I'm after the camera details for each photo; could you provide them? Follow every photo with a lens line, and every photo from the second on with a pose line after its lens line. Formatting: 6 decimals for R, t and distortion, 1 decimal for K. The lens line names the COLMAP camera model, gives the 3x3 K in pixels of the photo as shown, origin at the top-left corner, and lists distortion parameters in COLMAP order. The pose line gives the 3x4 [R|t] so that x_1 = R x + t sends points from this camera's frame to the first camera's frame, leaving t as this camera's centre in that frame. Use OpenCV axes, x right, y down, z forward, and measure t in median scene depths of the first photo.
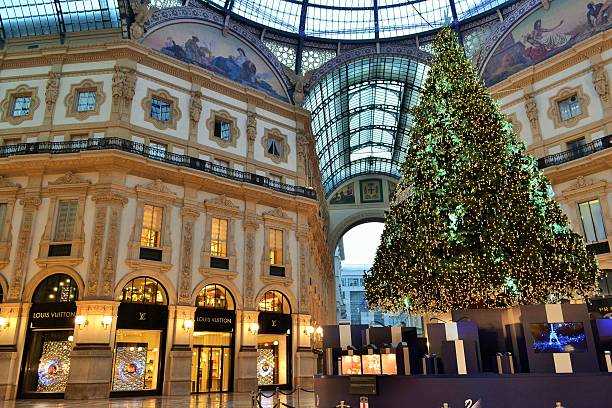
lens RADIAL K [[510.5, 0, 307.0], [0, 510.5, 174.4], [0, 0, 1]] dist [0.001629, 0.004385]
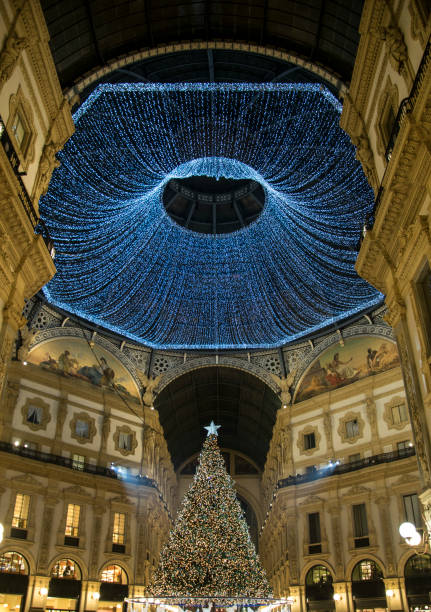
lens RADIAL K [[569.0, 0, 215.5], [0, 569.0, 306.0], [0, 0, 1]] dist [-0.090224, 0.006581]
pose [[0.996850, 0.060799, 0.050930, 0.070141], [-0.051267, 0.983915, -0.171123, -0.166405], [-0.060515, 0.167973, 0.983932, -0.427199]]
